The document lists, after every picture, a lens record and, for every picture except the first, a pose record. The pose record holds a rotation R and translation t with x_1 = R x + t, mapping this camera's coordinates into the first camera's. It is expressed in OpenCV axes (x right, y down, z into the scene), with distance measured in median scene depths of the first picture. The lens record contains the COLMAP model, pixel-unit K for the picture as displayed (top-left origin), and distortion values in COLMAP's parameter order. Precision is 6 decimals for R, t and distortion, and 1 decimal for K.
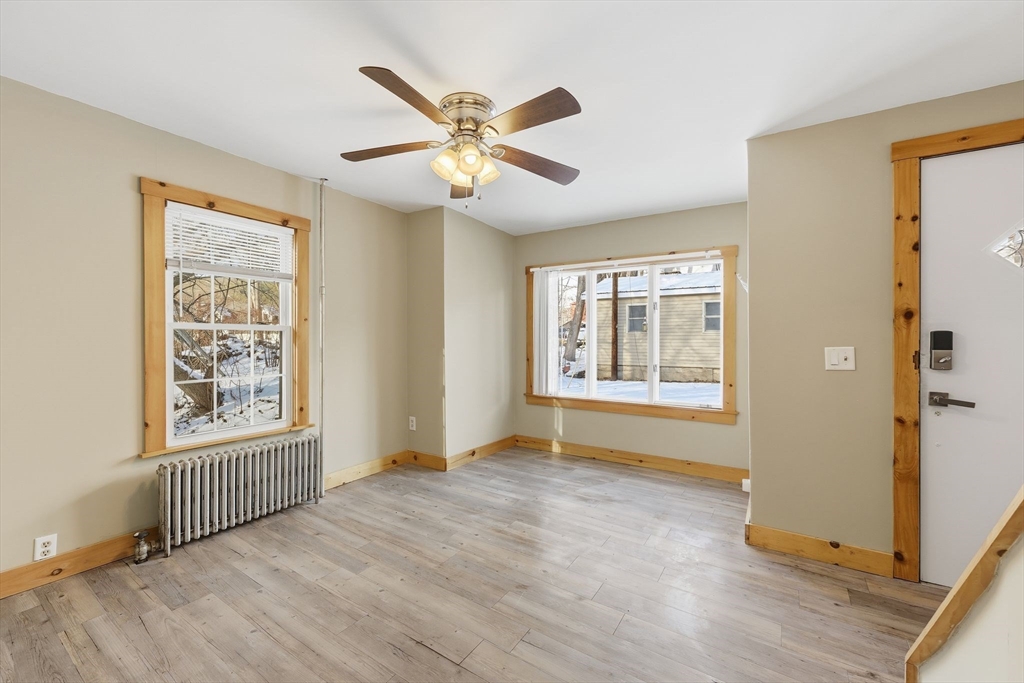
lens RADIAL K [[416.5, 0, 508.8], [0, 416.5, 340.3], [0, 0, 1]] dist [-0.000724, 0.000417]
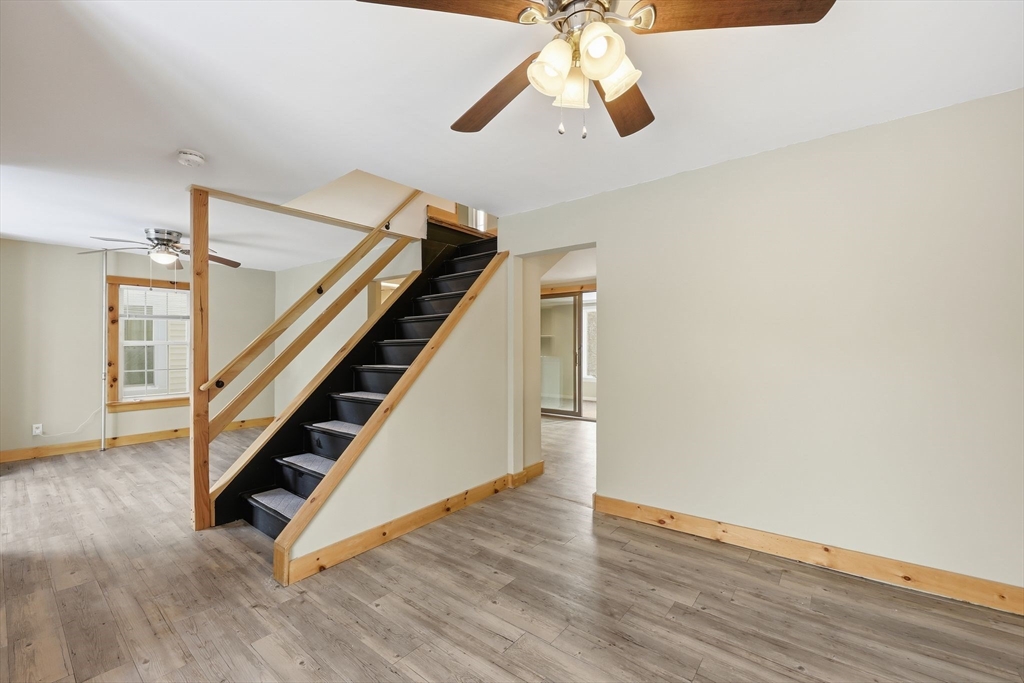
lens RADIAL K [[416.5, 0, 511.0], [0, 416.5, 344.6], [0, 0, 1]] dist [-0.000724, 0.000417]
pose [[-0.995694, 0.004197, 0.092604, -0.044483], [0.004879, 0.999963, 0.007147, -0.025526], [-0.092570, 0.007568, -0.995677, 1.460695]]
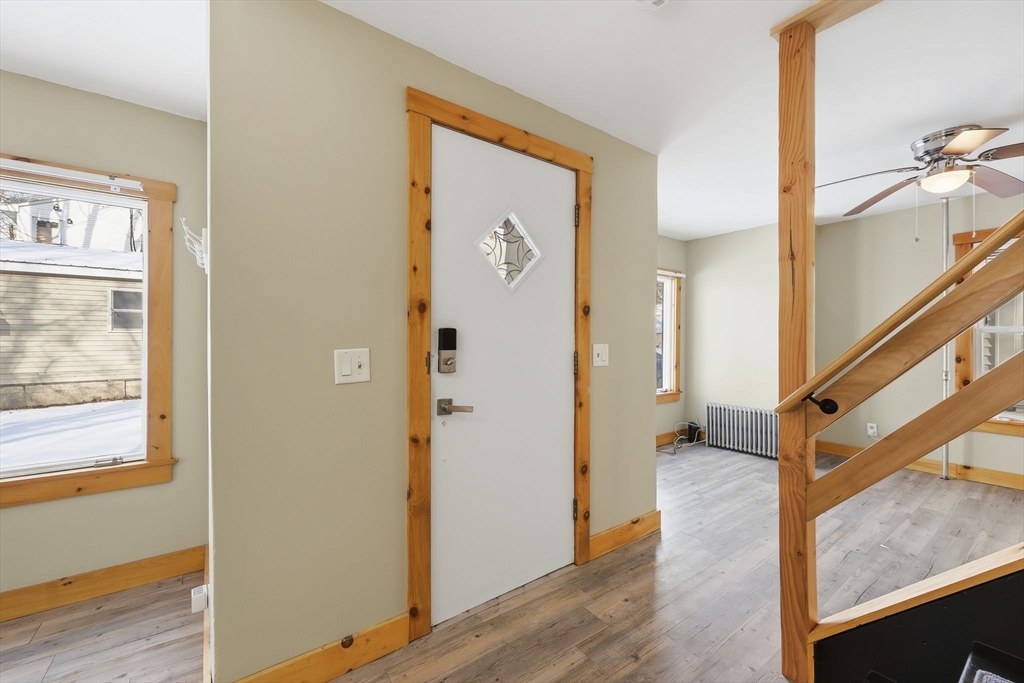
lens RADIAL K [[416.5, 0, 512.9], [0, 416.5, 337.5], [0, 0, 1]] dist [-0.000724, 0.000417]
pose [[0.357507, 0.004623, 0.933899, 0.235952], [0.005568, 0.999959, -0.007082, 0.003419], [-0.933894, 0.007732, 0.357467, 0.481923]]
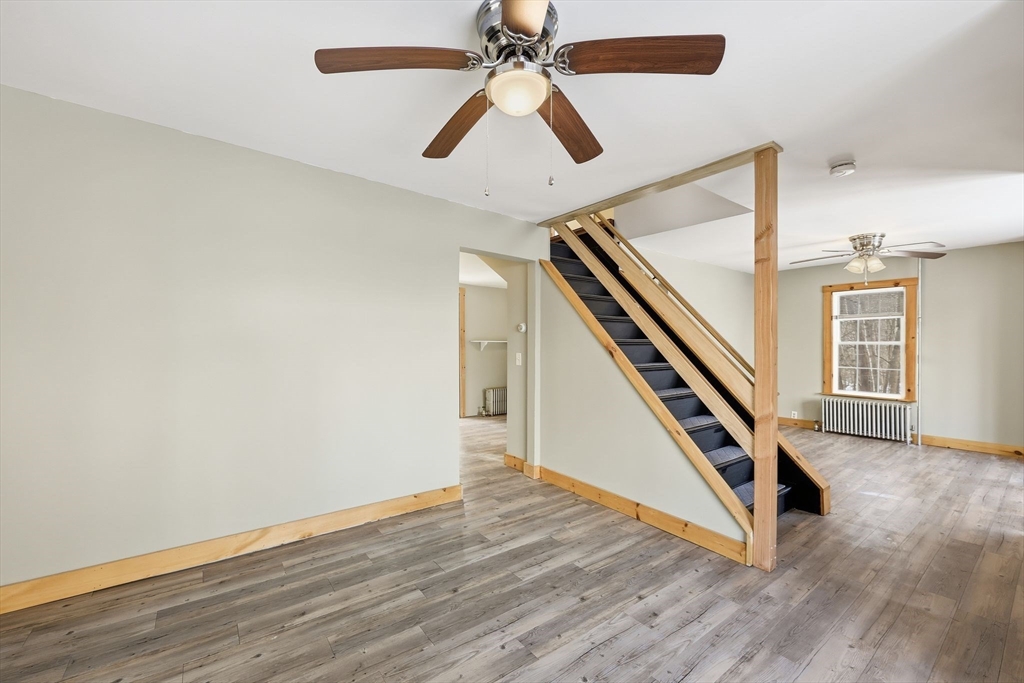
lens RADIAL K [[416.5, 0, 511.8], [0, 416.5, 342.9], [0, 0, 1]] dist [-0.000724, 0.000417]
pose [[-0.339755, -0.007537, -0.940484, 2.179058], [-0.008643, 0.999951, -0.004892, -0.007813], [0.940474, 0.006466, -0.339803, 0.060978]]
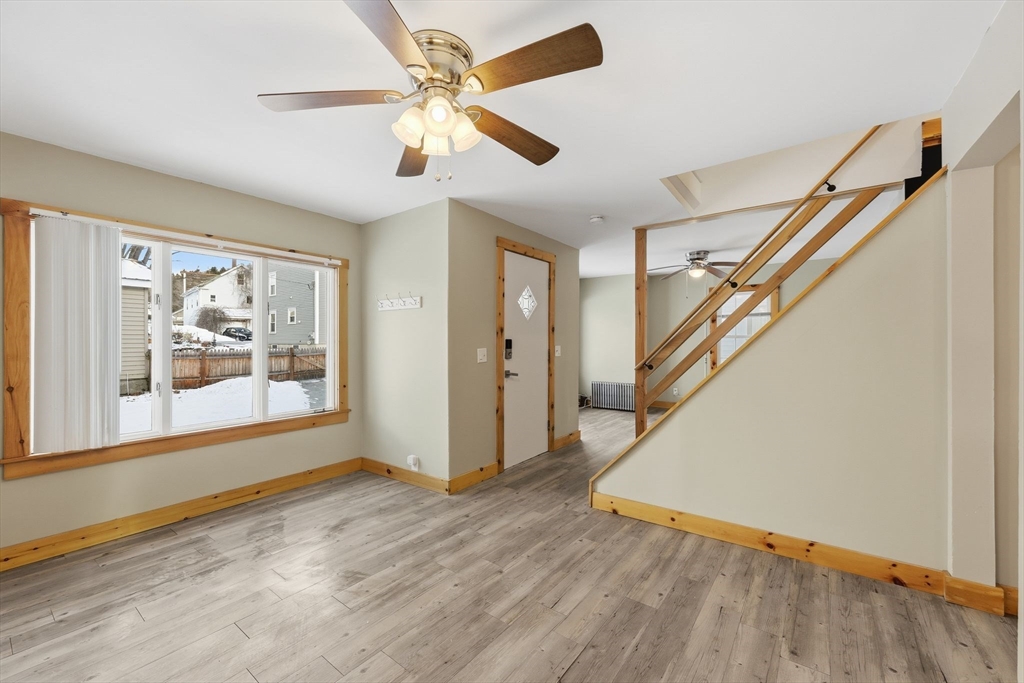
lens RADIAL K [[416.5, 0, 513.2], [0, 416.5, 339.5], [0, 0, 1]] dist [-0.000724, 0.000417]
pose [[0.059306, 0.002147, 0.998238, -0.803866], [0.007944, 0.999965, -0.002622, -0.012796], [-0.998208, 0.008085, 0.059287, 0.739018]]
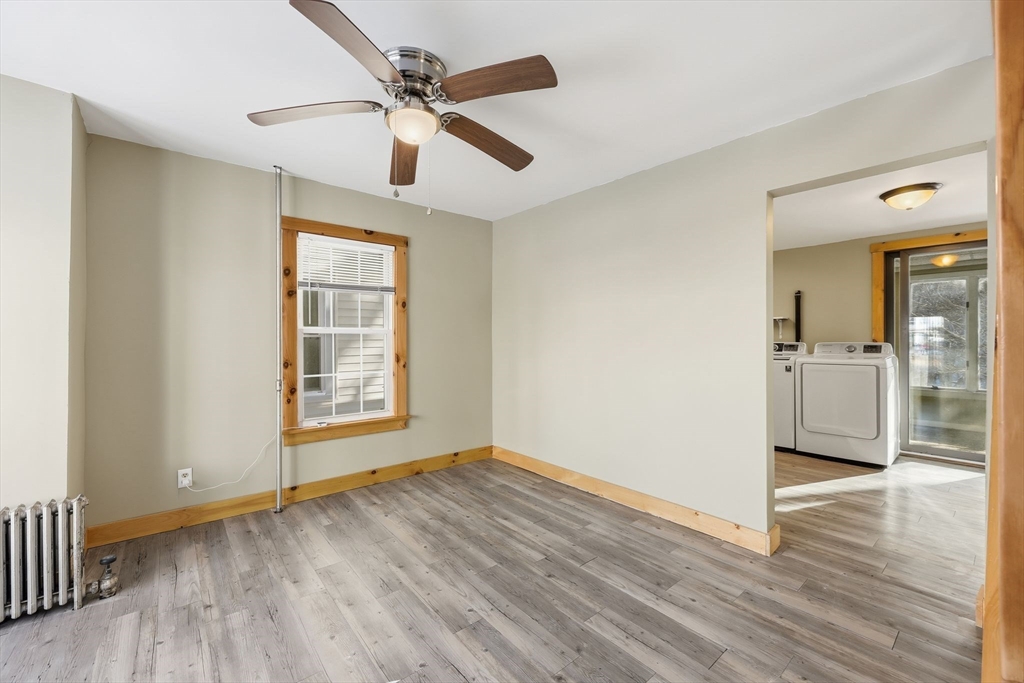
lens RADIAL K [[416.5, 0, 511.1], [0, 416.5, 343.8], [0, 0, 1]] dist [-0.000724, 0.000417]
pose [[-0.956558, -0.000358, 0.291542, 1.183989], [0.004829, 0.999843, 0.017073, -0.001205], [-0.291503, 0.017739, -0.956406, 0.534074]]
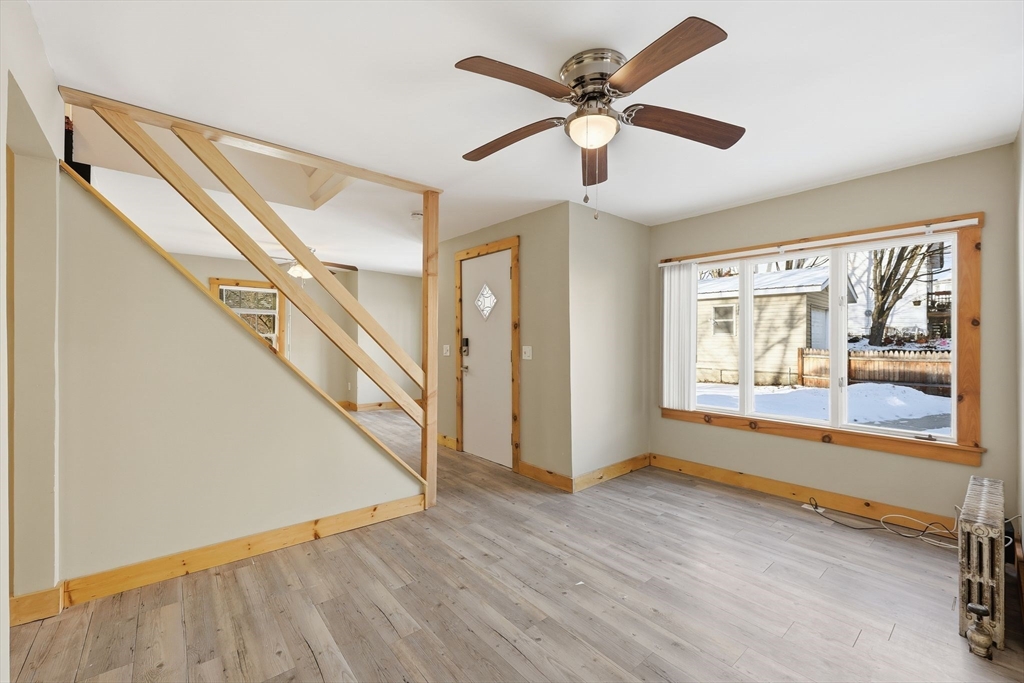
lens RADIAL K [[416.5, 0, 512.0], [0, 416.5, 339.0], [0, 0, 1]] dist [-0.000724, 0.000417]
pose [[0.956771, 0.002503, -0.290830, 1.659968], [-0.004595, 0.999968, -0.006510, -0.002962], [0.290805, 0.007565, 0.956753, -0.921512]]
